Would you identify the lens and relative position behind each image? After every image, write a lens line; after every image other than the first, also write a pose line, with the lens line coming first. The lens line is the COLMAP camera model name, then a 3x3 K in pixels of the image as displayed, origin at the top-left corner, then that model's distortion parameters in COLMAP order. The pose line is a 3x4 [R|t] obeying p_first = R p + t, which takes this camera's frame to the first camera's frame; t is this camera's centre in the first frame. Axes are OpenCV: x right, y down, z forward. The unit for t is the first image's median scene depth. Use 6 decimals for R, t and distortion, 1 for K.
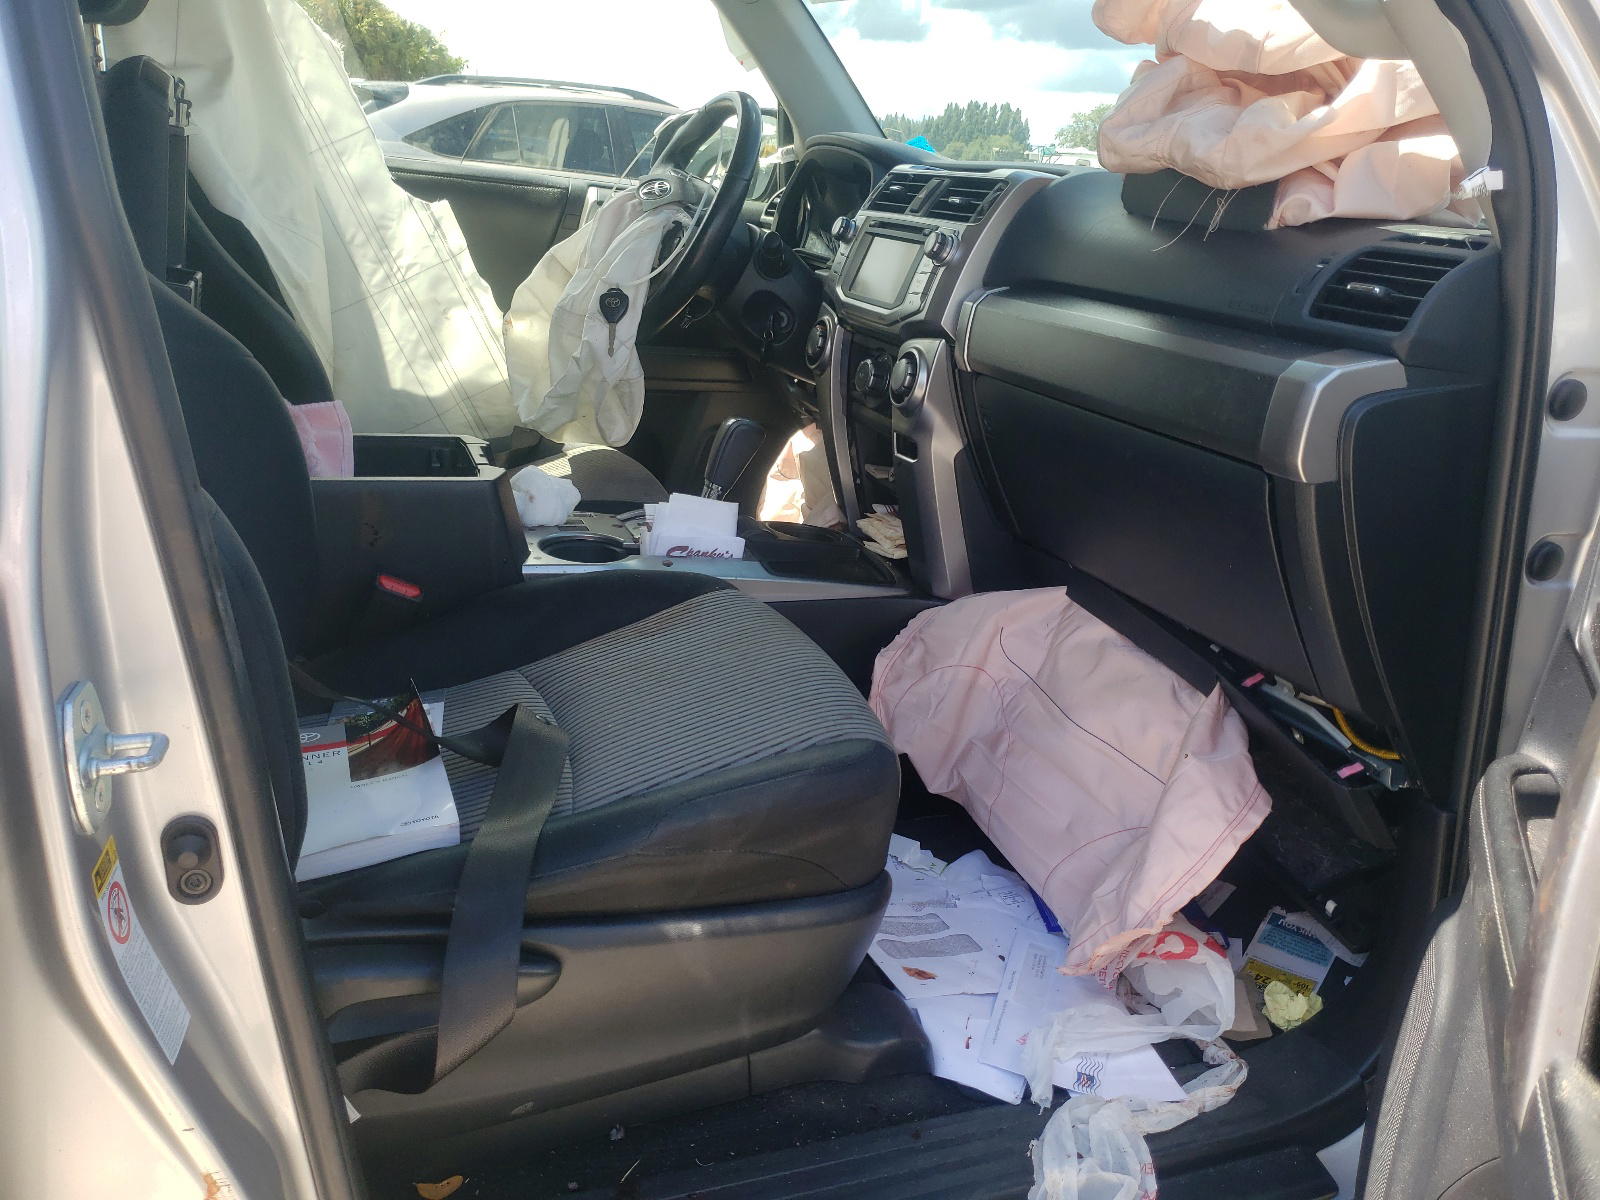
lens RADIAL K [[1242.6, 0, 800.0], [0, 1242.6, 600.0], [0, 0, 1]] dist [-0.003715, -0.001347]
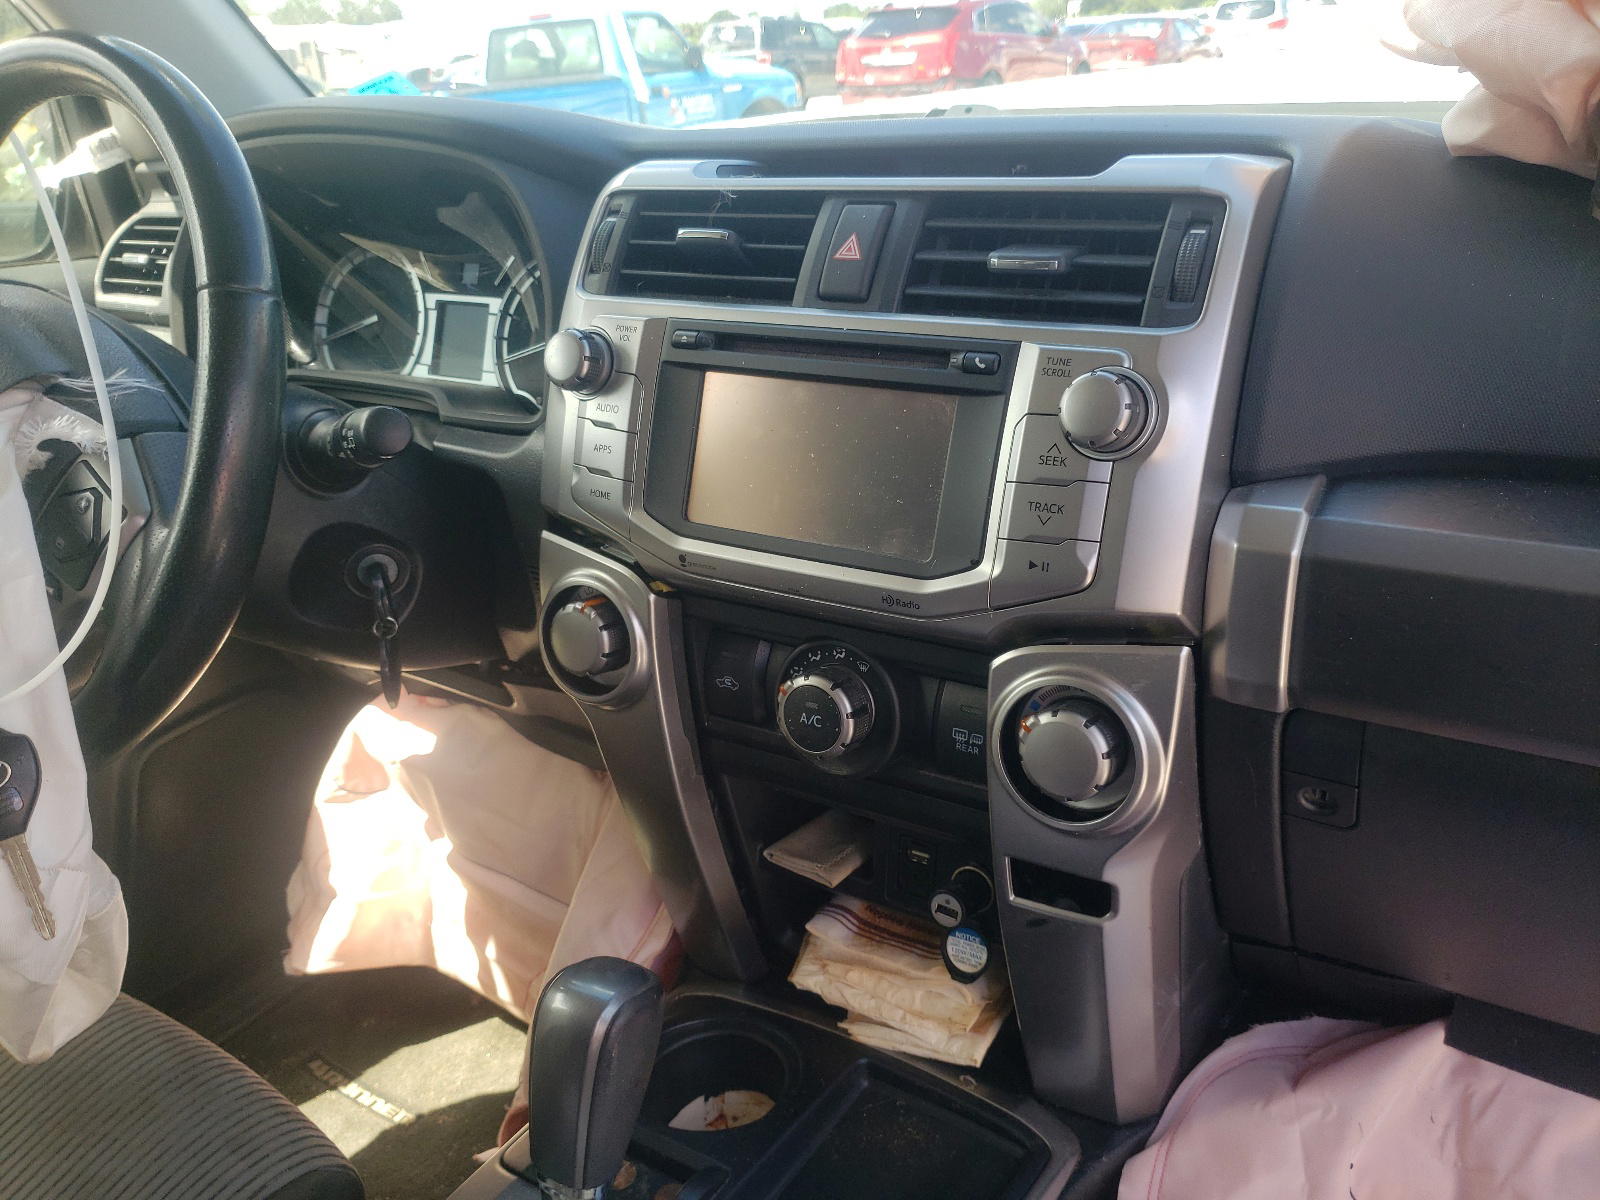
lens RADIAL K [[1242.6, 0, 800.0], [0, 1242.6, 600.0], [0, 0, 1]] dist [-0.003715, -0.001347]
pose [[0.779692, -0.357583, 0.514019, -0.130201], [0.306053, 0.933794, 0.185366, -0.265954], [-0.546272, 0.012788, 0.837510, 0.607570]]
